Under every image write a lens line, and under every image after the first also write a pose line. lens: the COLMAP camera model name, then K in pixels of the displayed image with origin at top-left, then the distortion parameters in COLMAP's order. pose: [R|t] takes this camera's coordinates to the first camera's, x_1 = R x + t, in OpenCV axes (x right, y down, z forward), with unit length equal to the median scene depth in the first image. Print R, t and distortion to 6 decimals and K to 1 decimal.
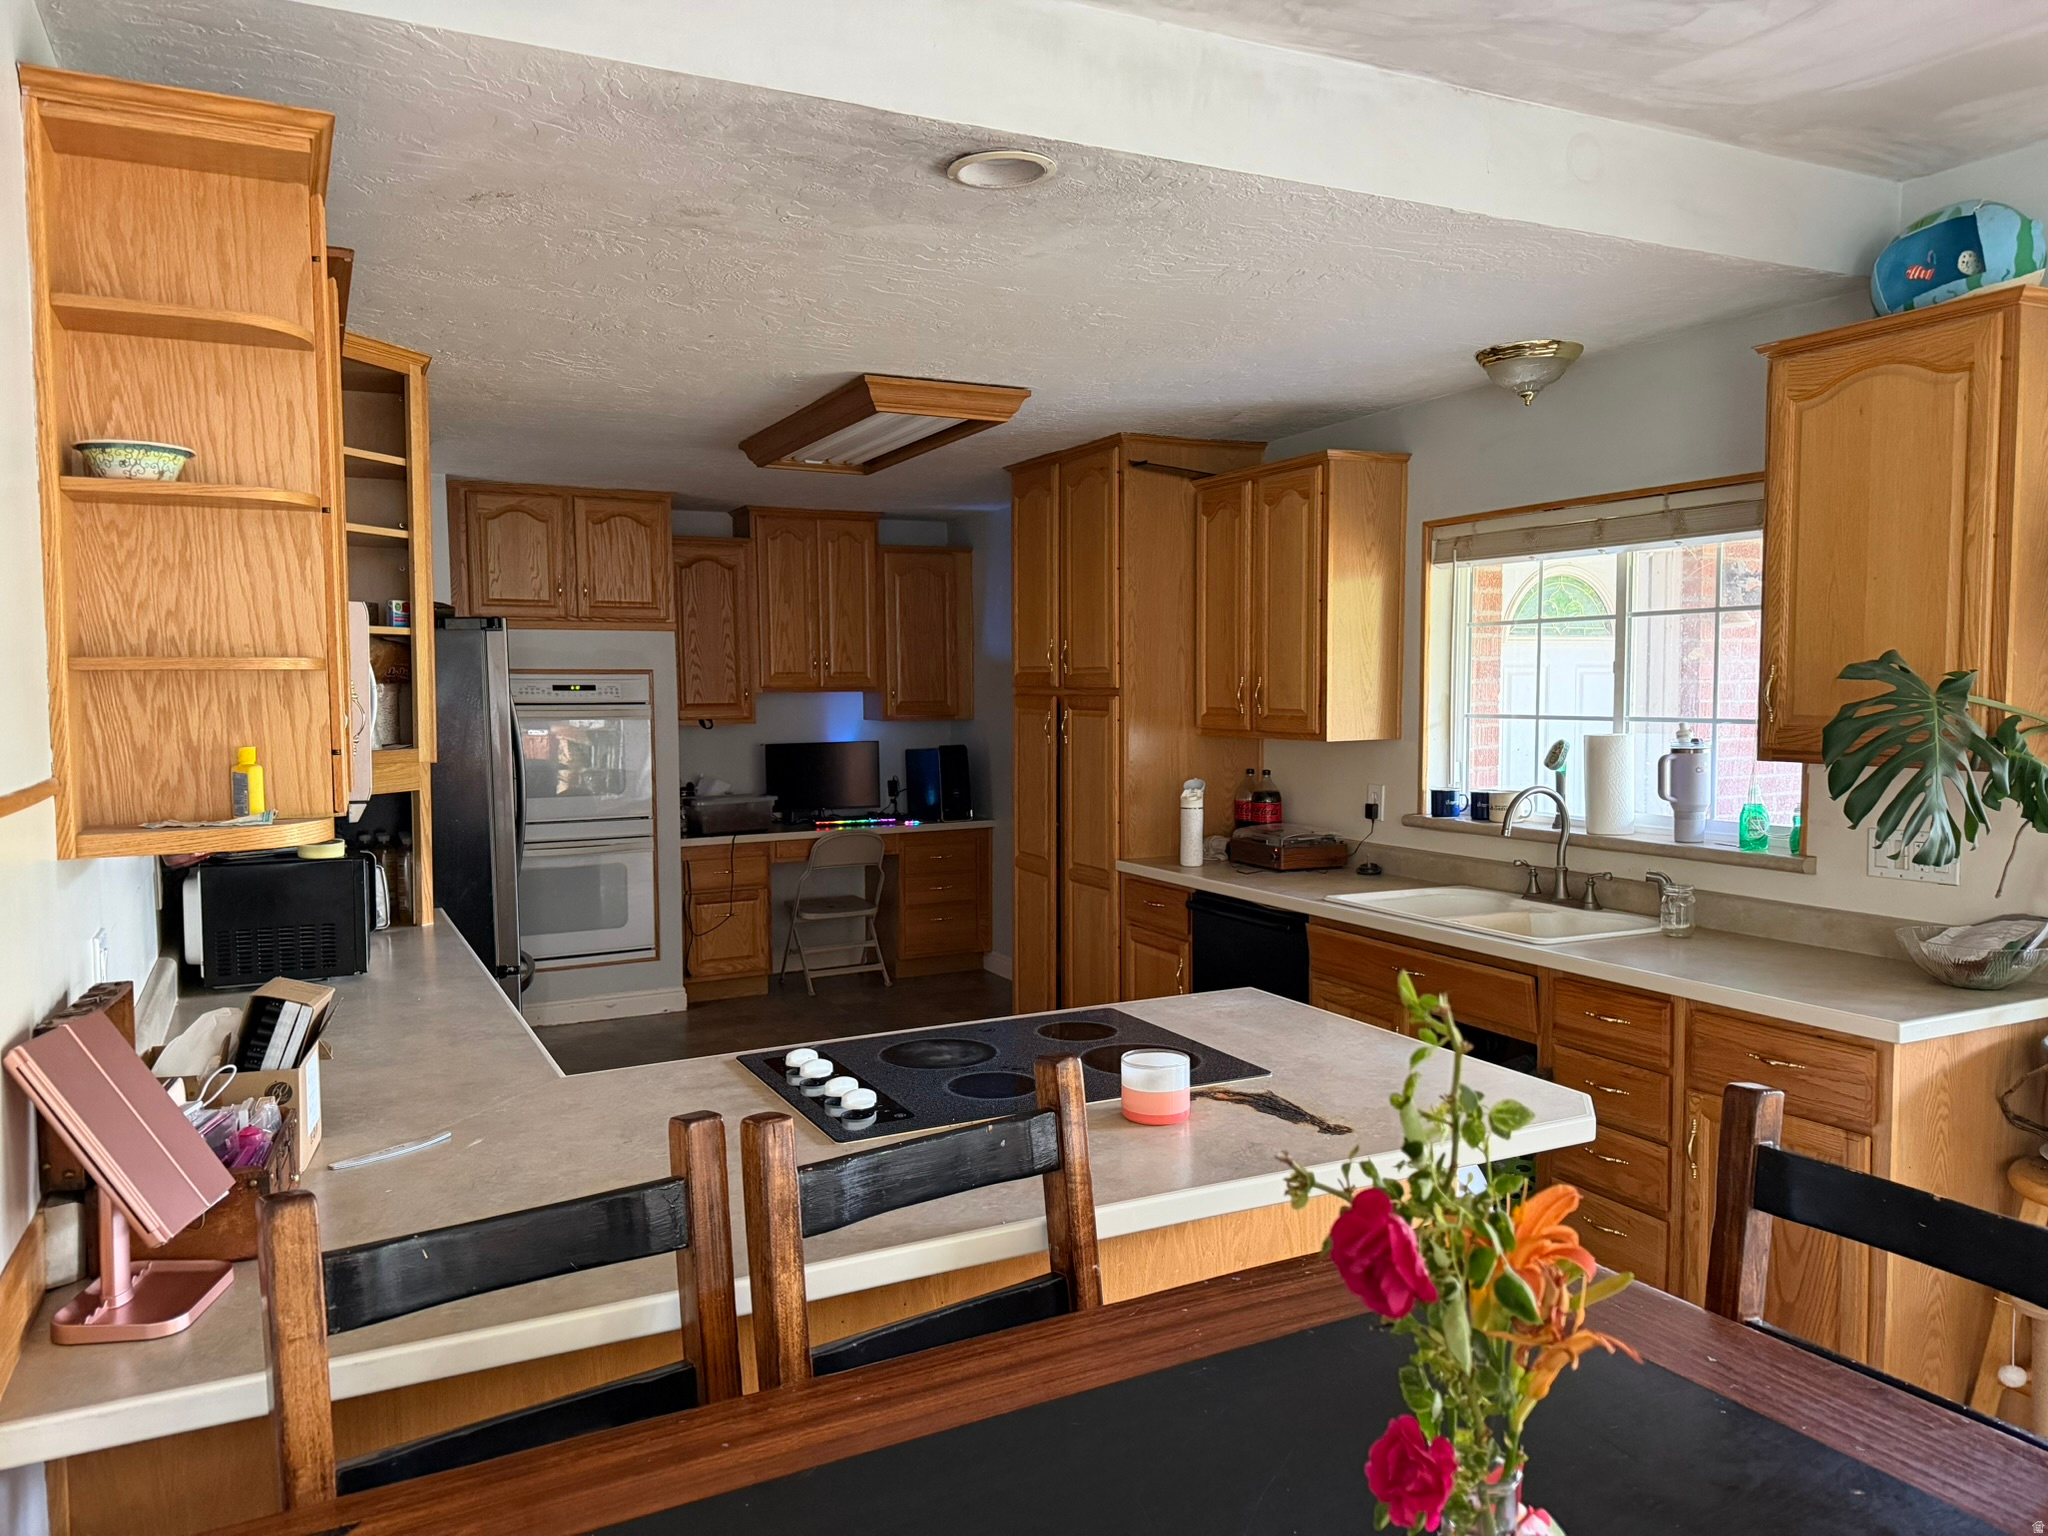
lens RADIAL K [[1433.6, 0, 1024.0], [0, 1433.6, 768.0], [0, 0, 1]] dist [0.131239, -0.159368]
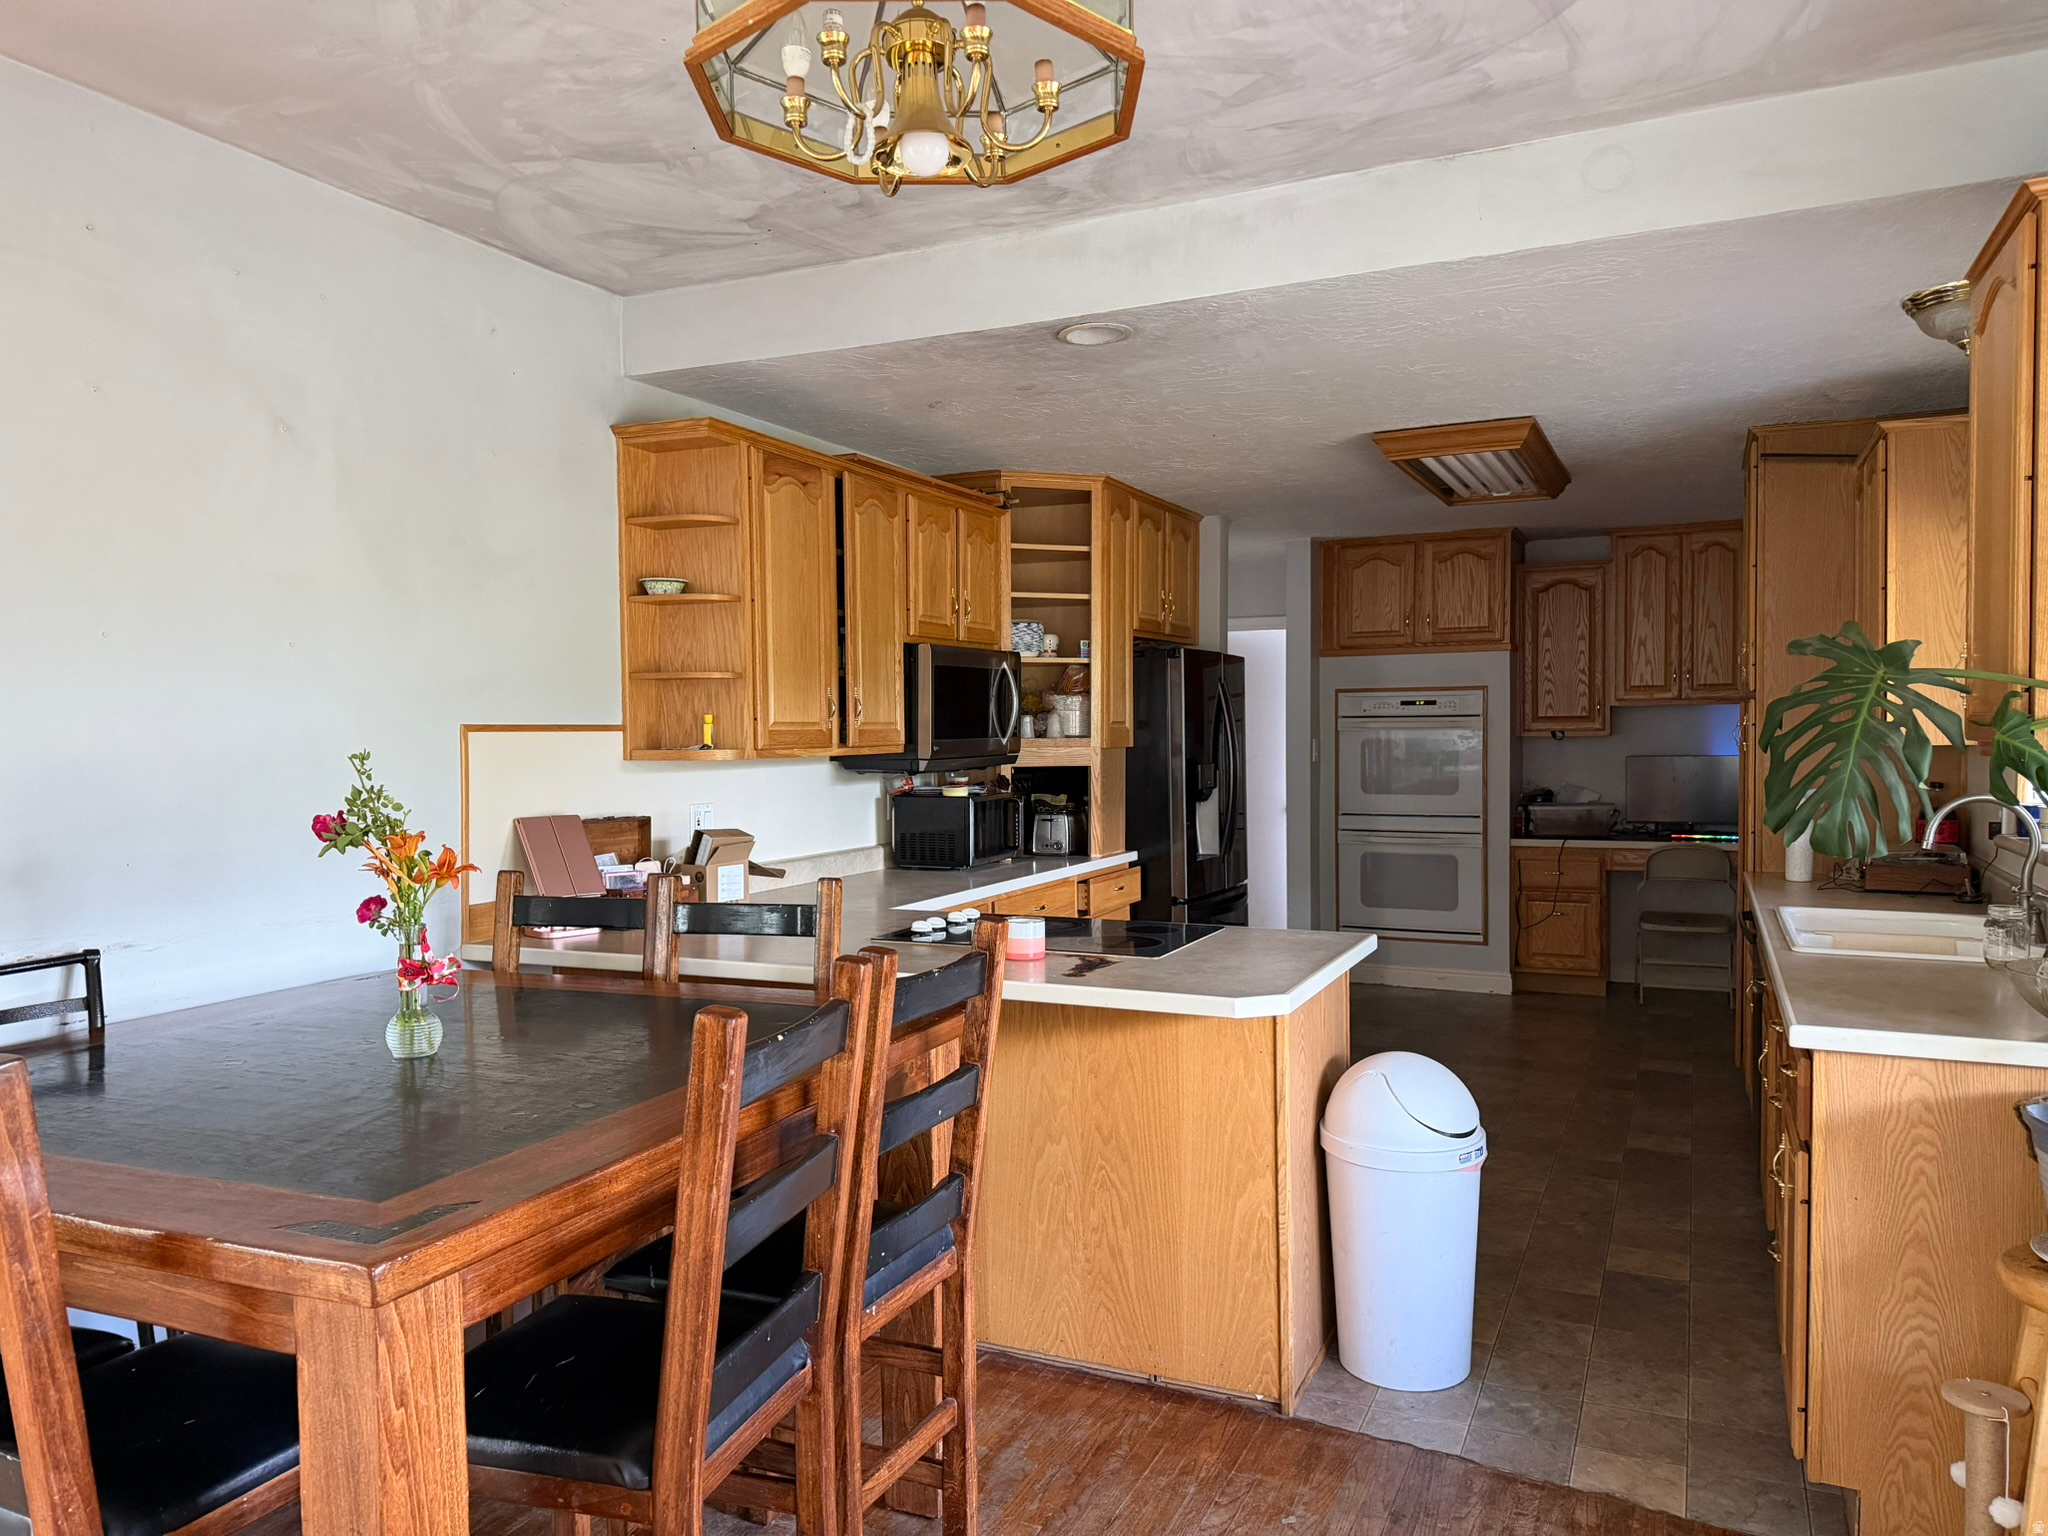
lens RADIAL K [[1433.6, 0, 1024.0], [0, 1433.6, 768.0], [0, 0, 1]] dist [0.131239, -0.159368]
pose [[0.625873, 0.024982, -0.779524, 0.406315], [-0.042749, 0.999083, -0.002305, 0.014134], [0.778752, 0.034766, 0.626368, 0.014033]]
